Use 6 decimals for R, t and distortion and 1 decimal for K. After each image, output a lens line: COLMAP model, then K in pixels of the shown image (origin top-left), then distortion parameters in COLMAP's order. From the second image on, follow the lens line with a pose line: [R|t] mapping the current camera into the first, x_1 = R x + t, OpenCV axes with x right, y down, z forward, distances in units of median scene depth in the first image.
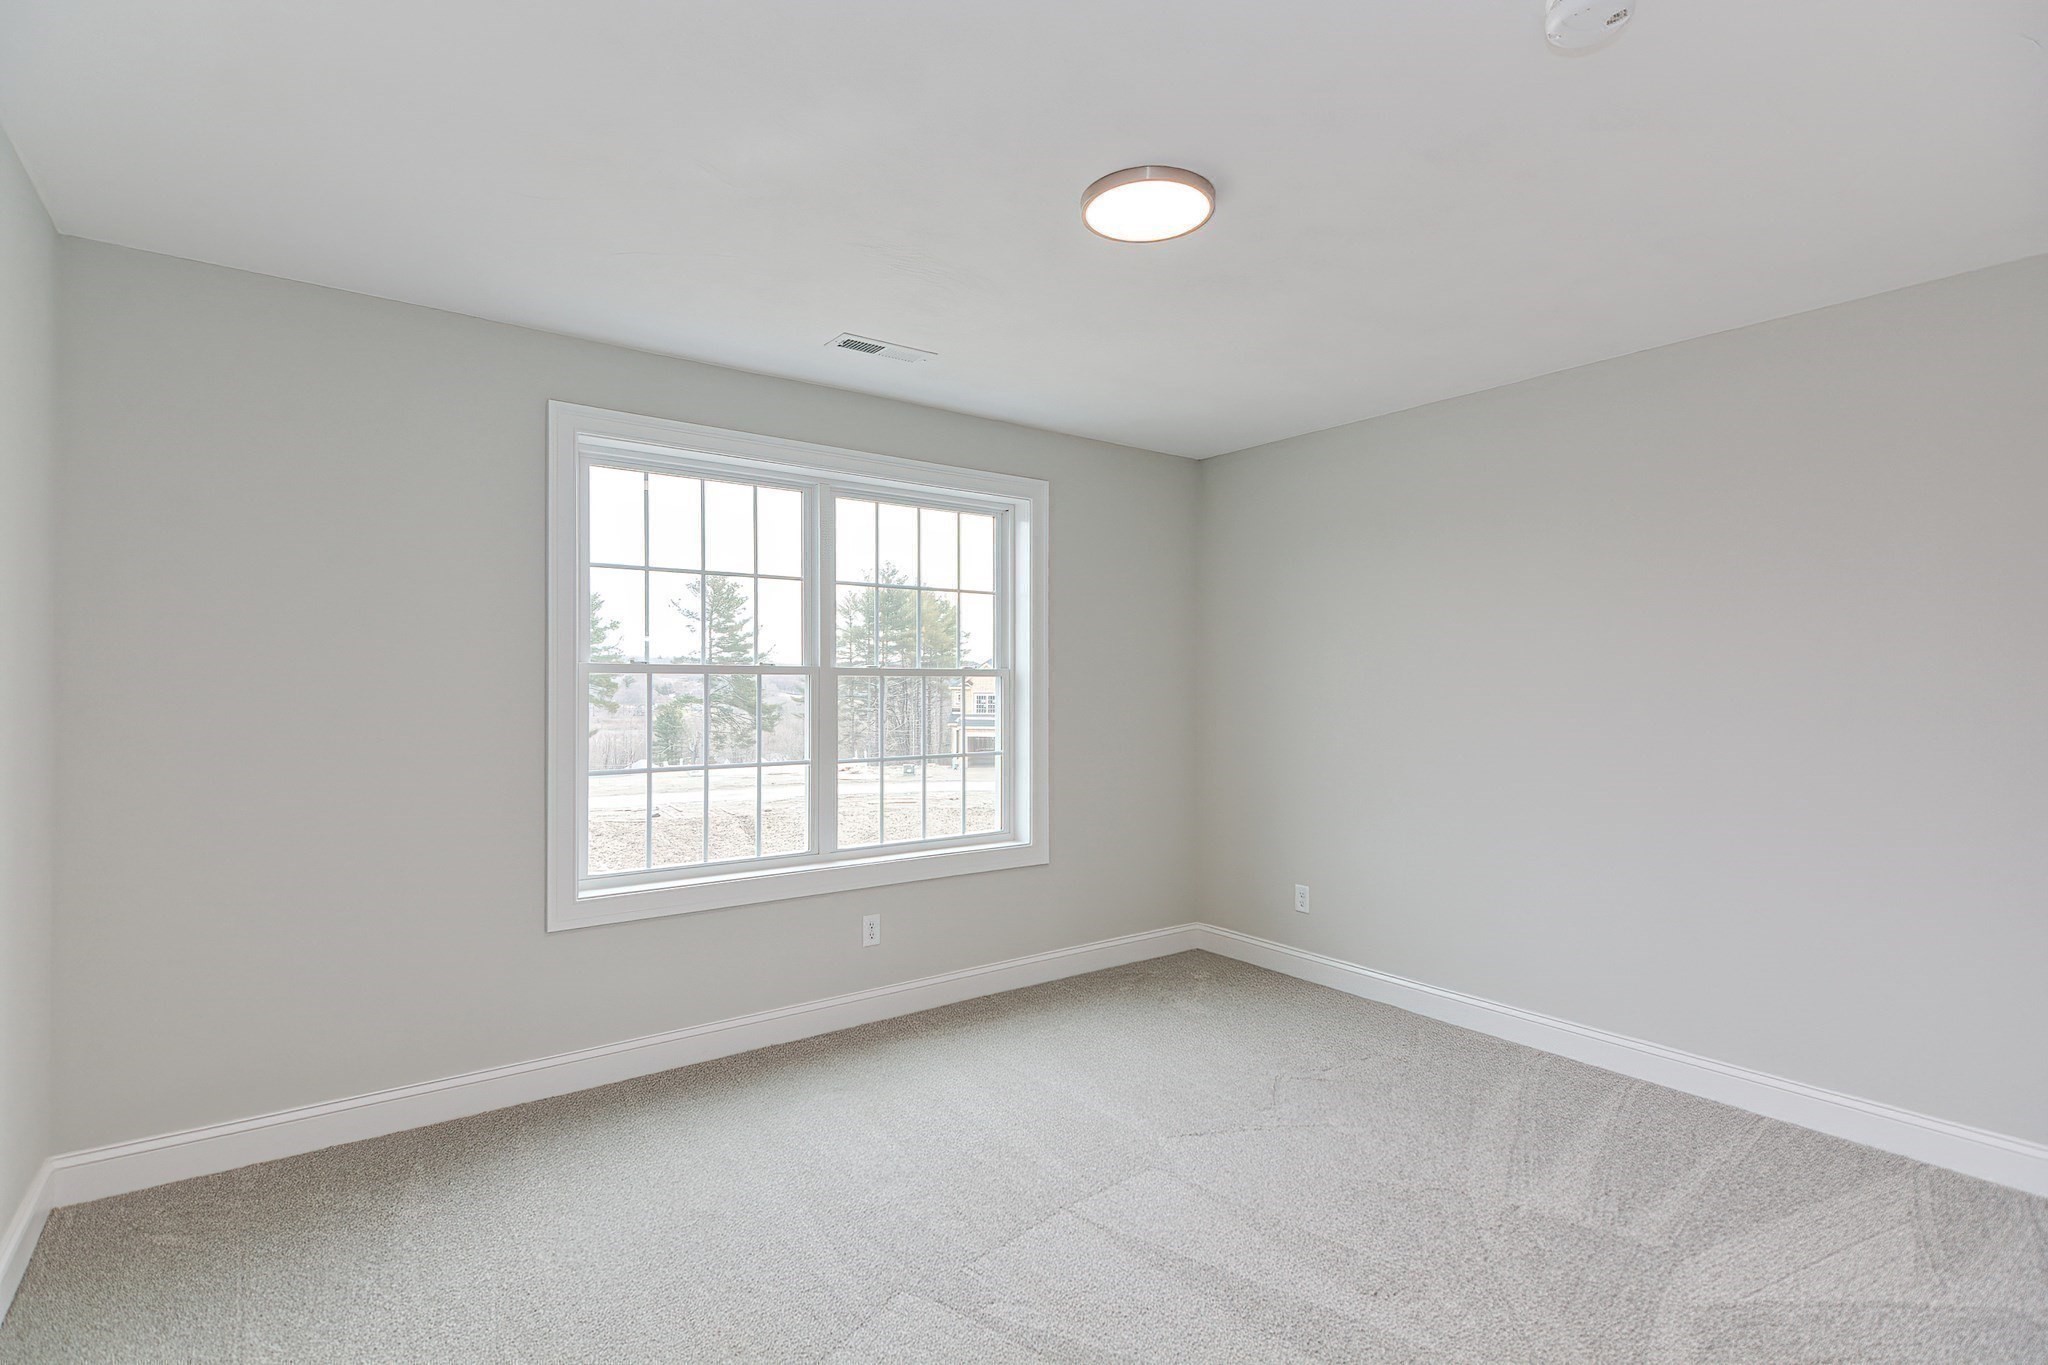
lens RADIAL K [[996.4, 0, 1051.7], [0, 996.4, 677.2], [0, 0, 1]] dist [0.018499, -0.005008]
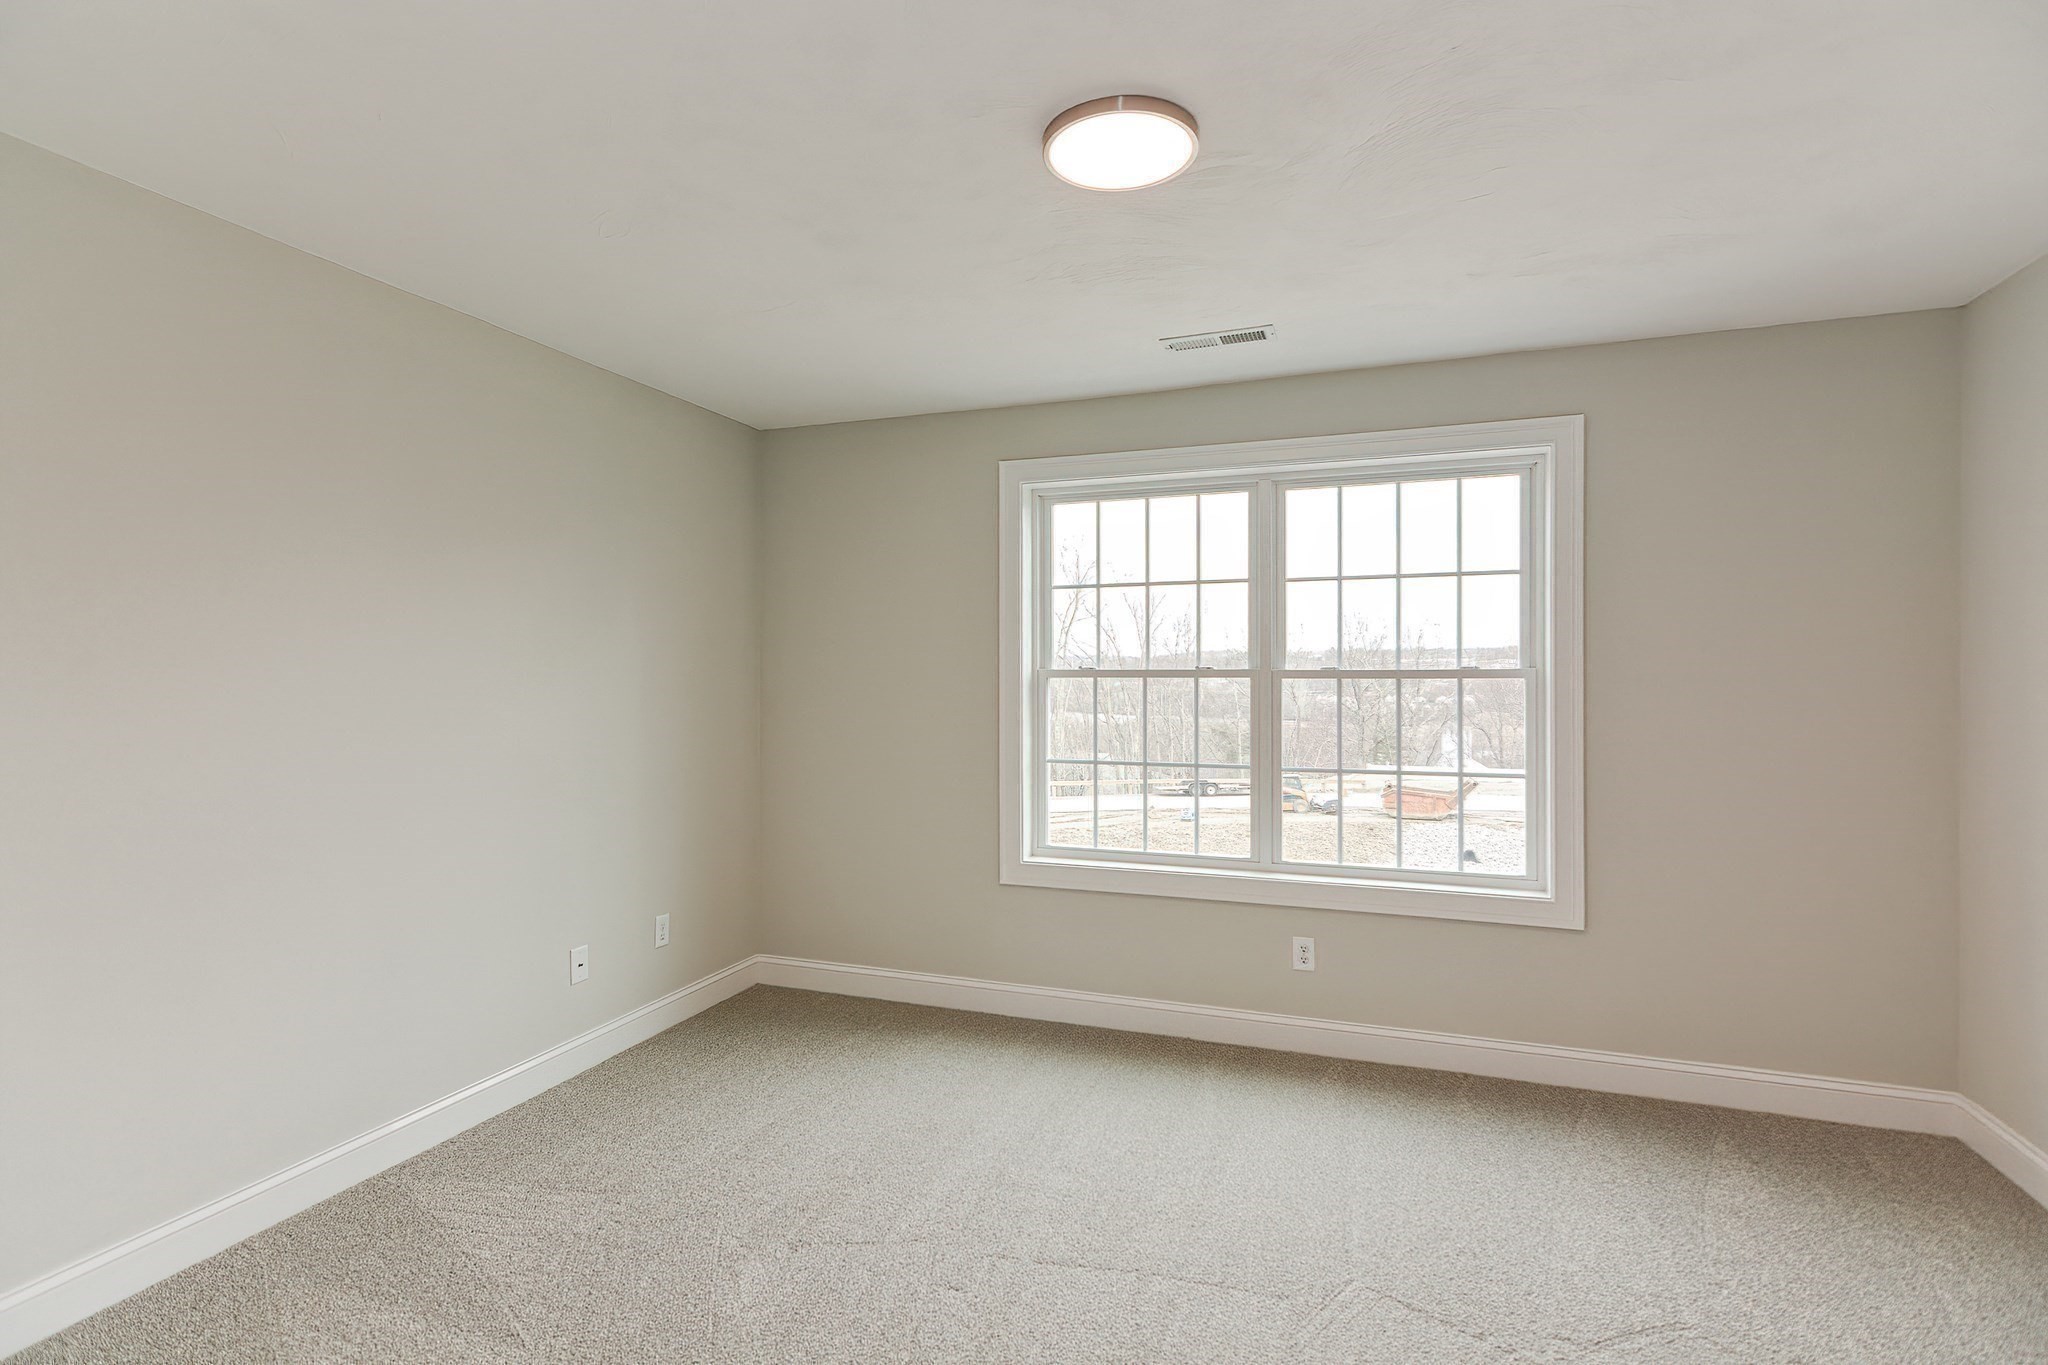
lens RADIAL K [[944.4, 0, 1029.8], [0, 944.4, 678.1], [0, 0, 1]] dist [-0.003018, 0.000821]
pose [[0.543064, -0.005618, -0.839673, 0.413126], [0.002259, 0.999984, -0.005230, 0.002754], [0.839688, 0.000943, 0.543068, 0.314558]]
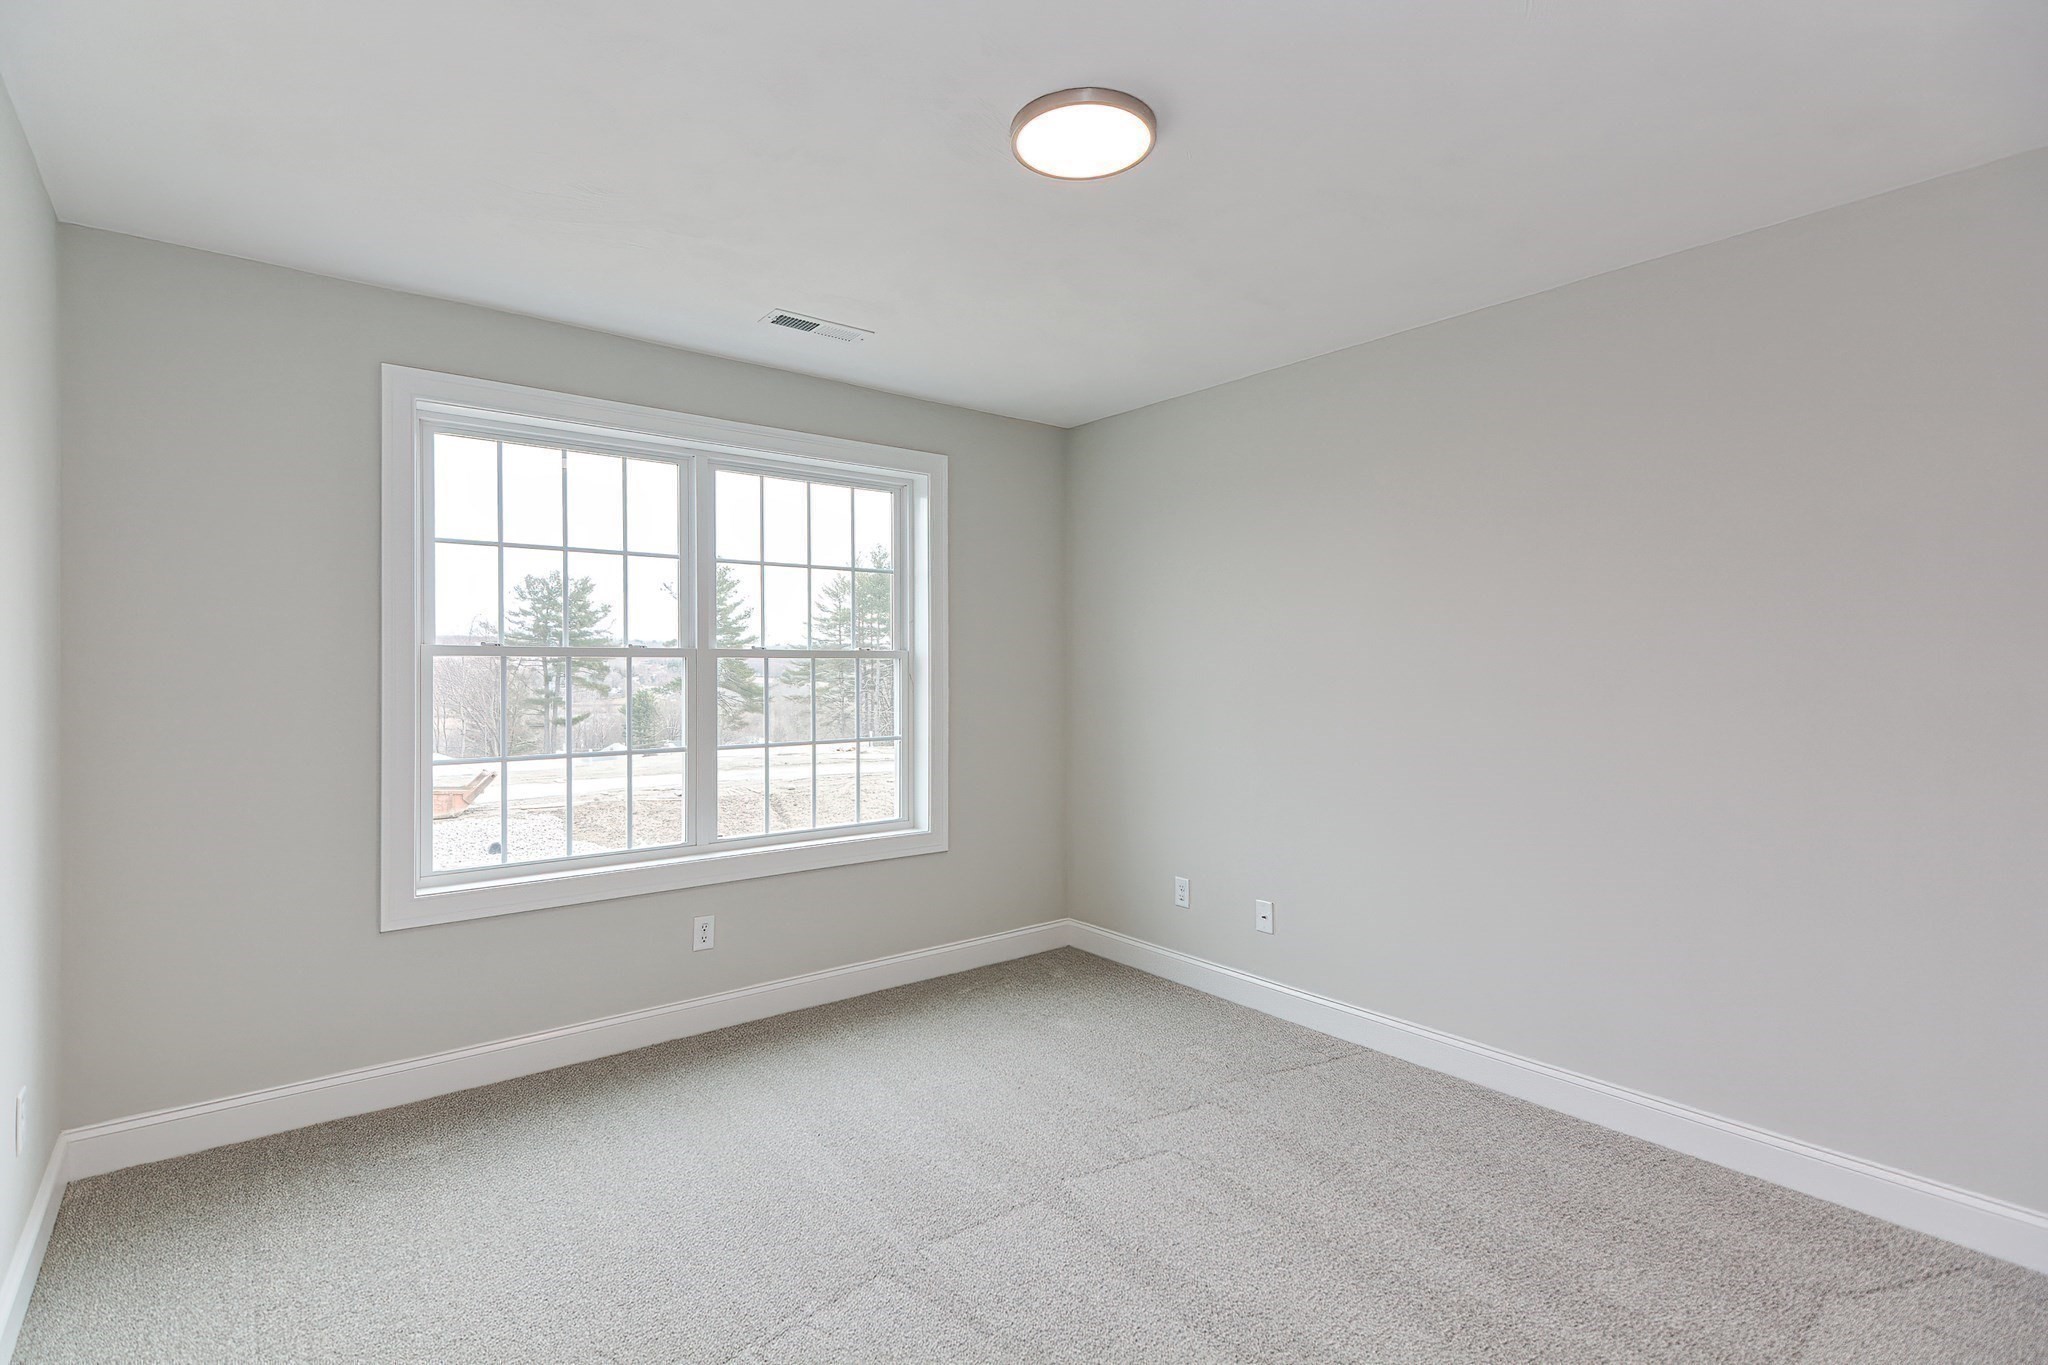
lens RADIAL K [[996.4, 0, 1027.4], [0, 996.4, 665.9], [0, 0, 1]] dist [0.018499, -0.005008]
pose [[0.999844, -0.002613, 0.017477, 0.065291], [0.002510, 0.999979, 0.005924, 0.001244], [-0.017492, -0.005879, 0.999830, 0.042565]]
